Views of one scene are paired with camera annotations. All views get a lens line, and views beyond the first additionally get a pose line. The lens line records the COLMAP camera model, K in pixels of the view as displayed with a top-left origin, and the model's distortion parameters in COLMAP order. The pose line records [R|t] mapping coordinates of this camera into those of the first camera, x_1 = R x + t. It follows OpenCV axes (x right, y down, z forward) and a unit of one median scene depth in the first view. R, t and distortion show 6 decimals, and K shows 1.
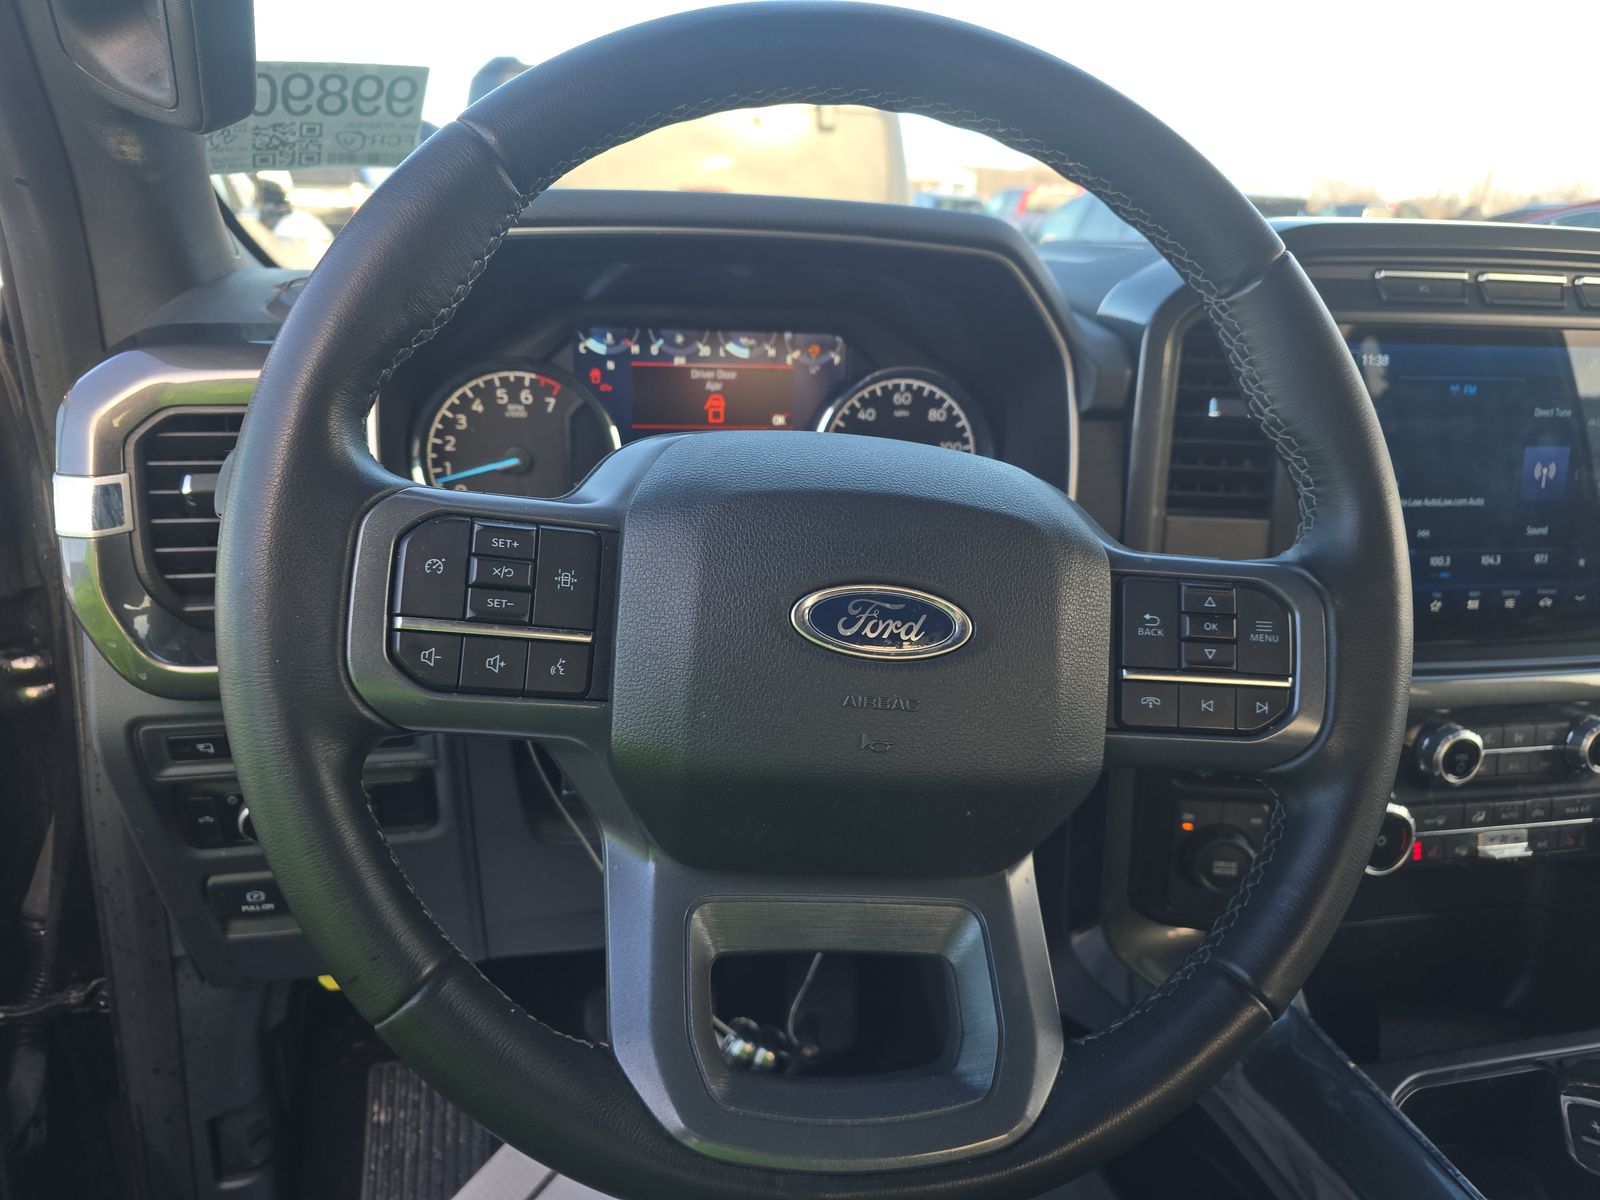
lens RADIAL K [[1090.8, 0, 804.0], [0, 1090.8, 603.6], [0, 0, 1]] dist [0.020309, -0.003731]
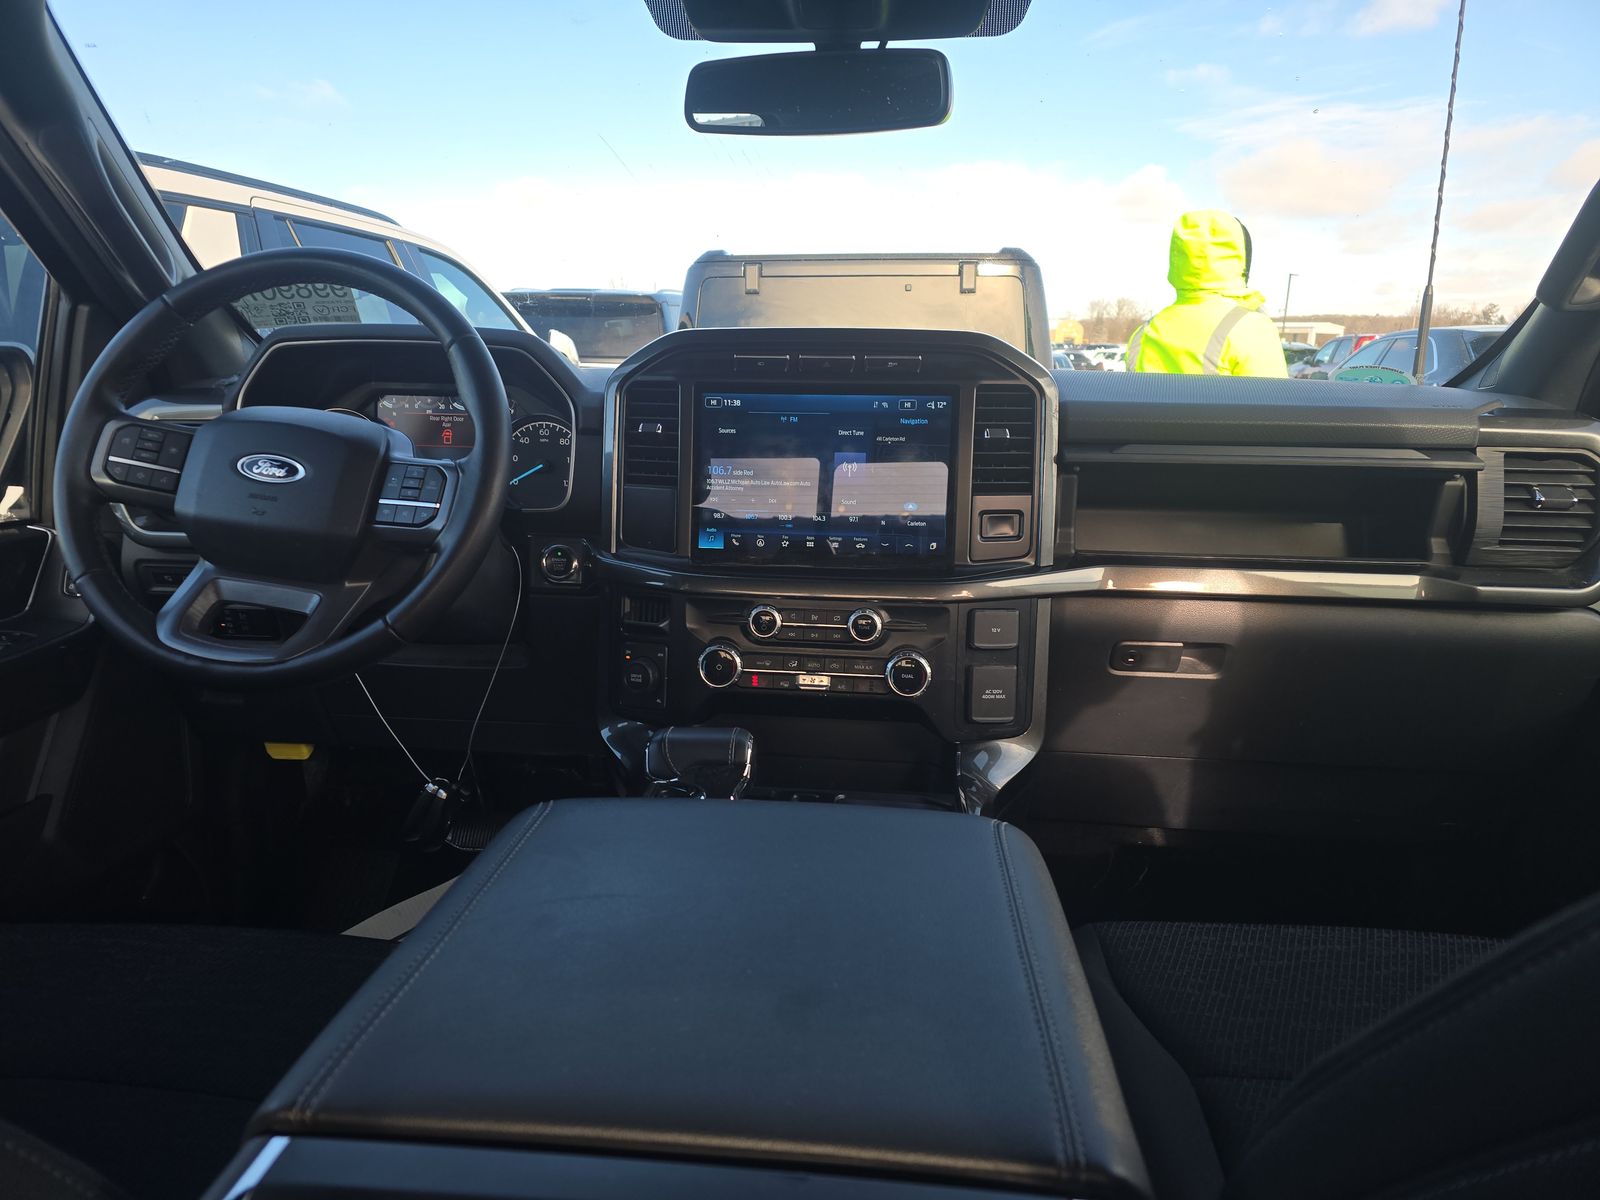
lens RADIAL K [[1090.8, 0, 809.0], [0, 1090.8, 600.8], [0, 0, 1]] dist [0.020309, -0.003731]
pose [[0.957030, 0.034646, -0.287910, 1.103856], [-0.073020, 0.989638, -0.123633, 0.299459], [0.280643, 0.139343, 0.949643, -0.600360]]
